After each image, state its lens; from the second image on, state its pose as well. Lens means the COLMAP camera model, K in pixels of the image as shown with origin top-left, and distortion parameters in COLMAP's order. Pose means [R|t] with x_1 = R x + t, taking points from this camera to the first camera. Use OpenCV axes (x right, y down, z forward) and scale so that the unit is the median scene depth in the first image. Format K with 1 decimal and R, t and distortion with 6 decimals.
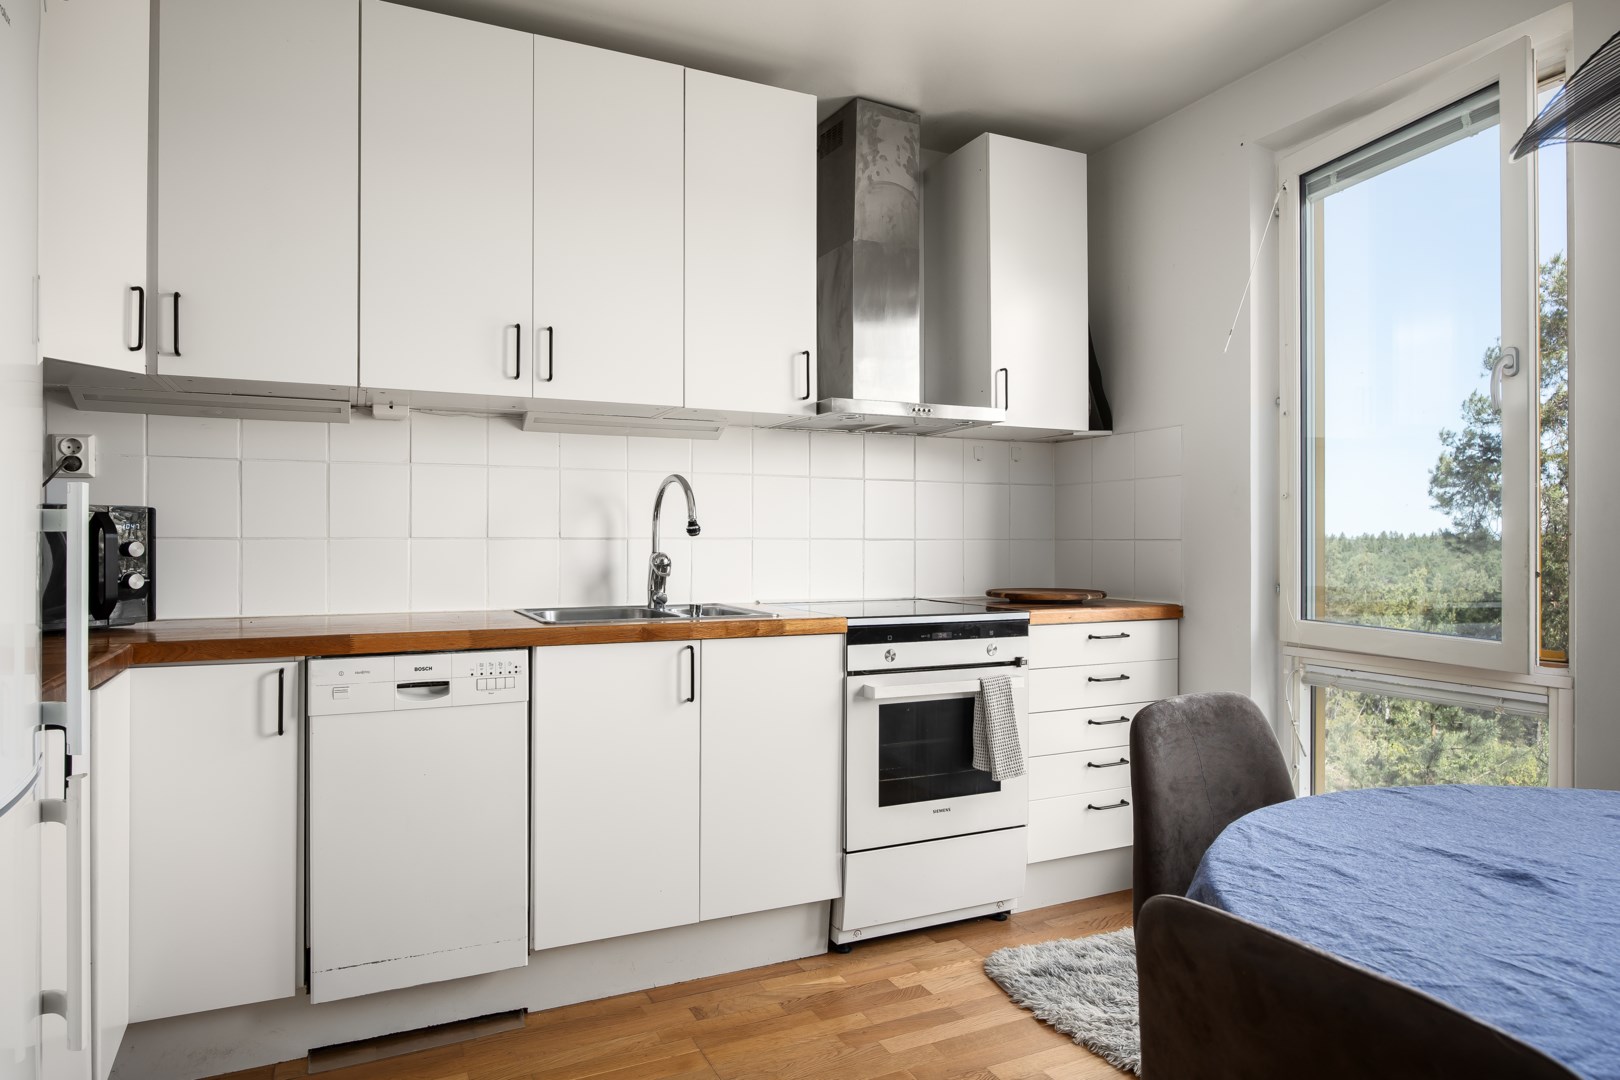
lens RADIAL K [[956.1, 0, 794.6], [0, 956.1, 537.5], [0, 0, 1]] dist [-0.001643, 0.001073]
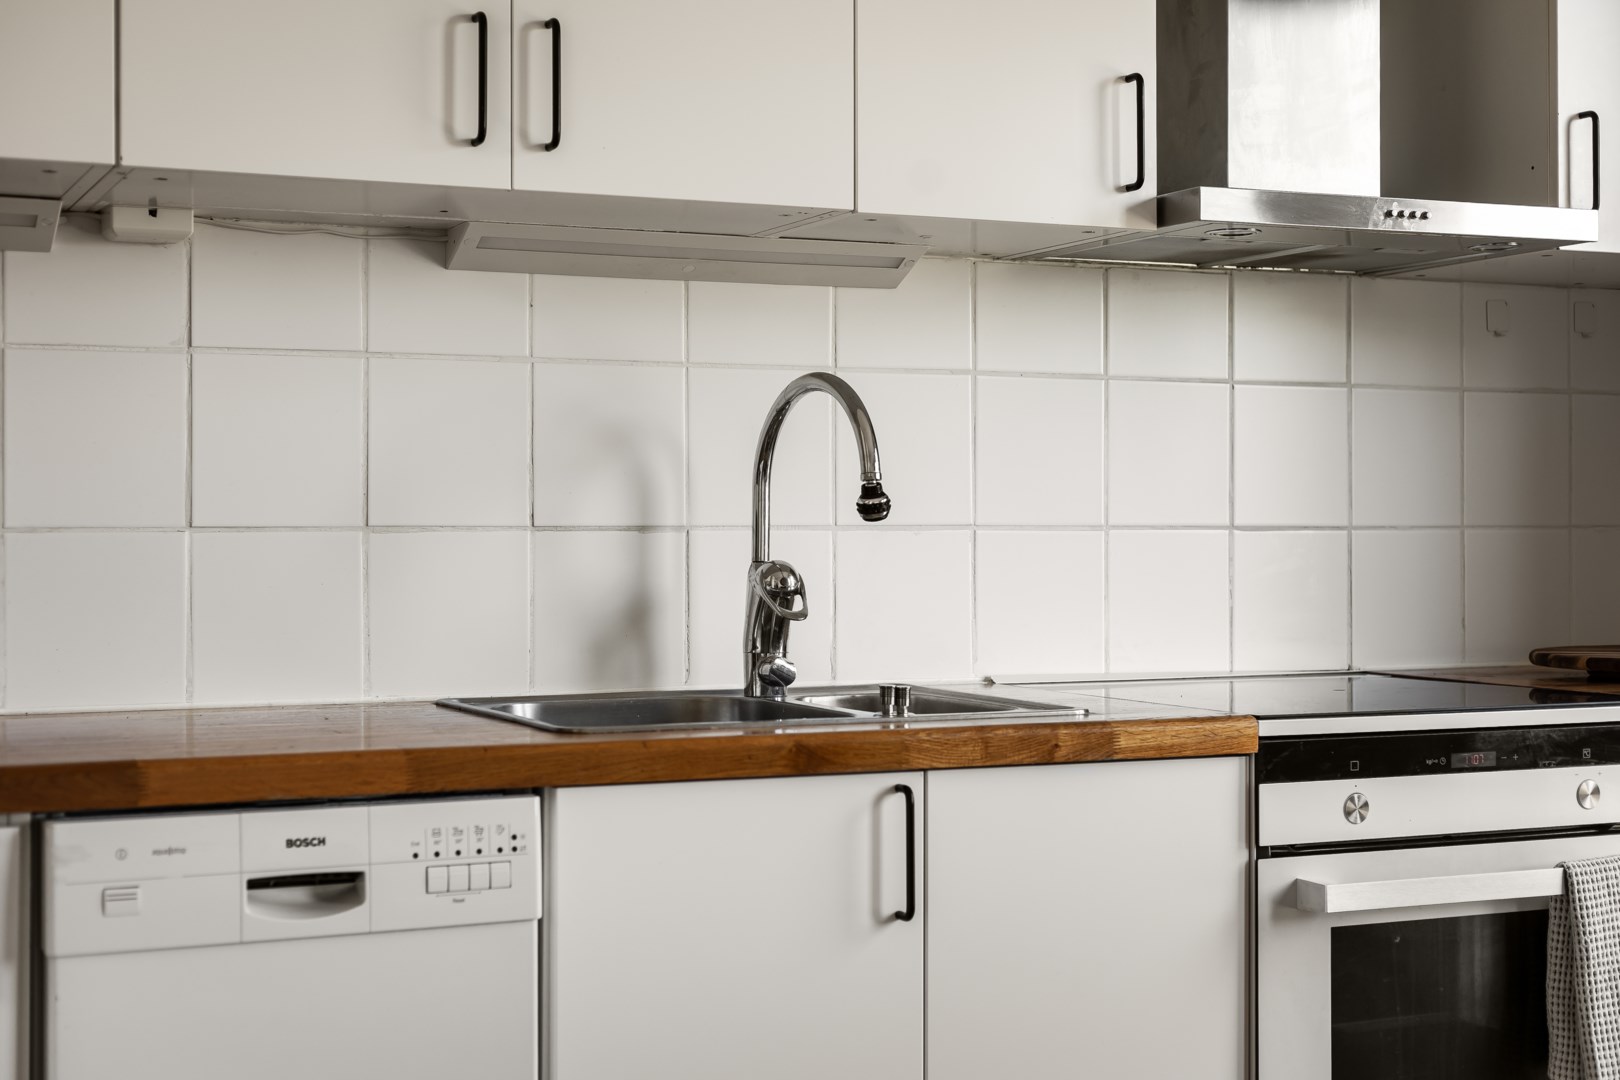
lens RADIAL K [[2371.5, 0, 818.0], [0, 2371.5, 524.8], [0, 0, 1]] dist [0.023085, 0.000000]
pose [[0.999994, -0.003227, -0.001535, -0.125630], [0.003228, 0.999994, 0.001088, -0.001273], [0.001532, -0.001093, 0.999998, -0.028077]]
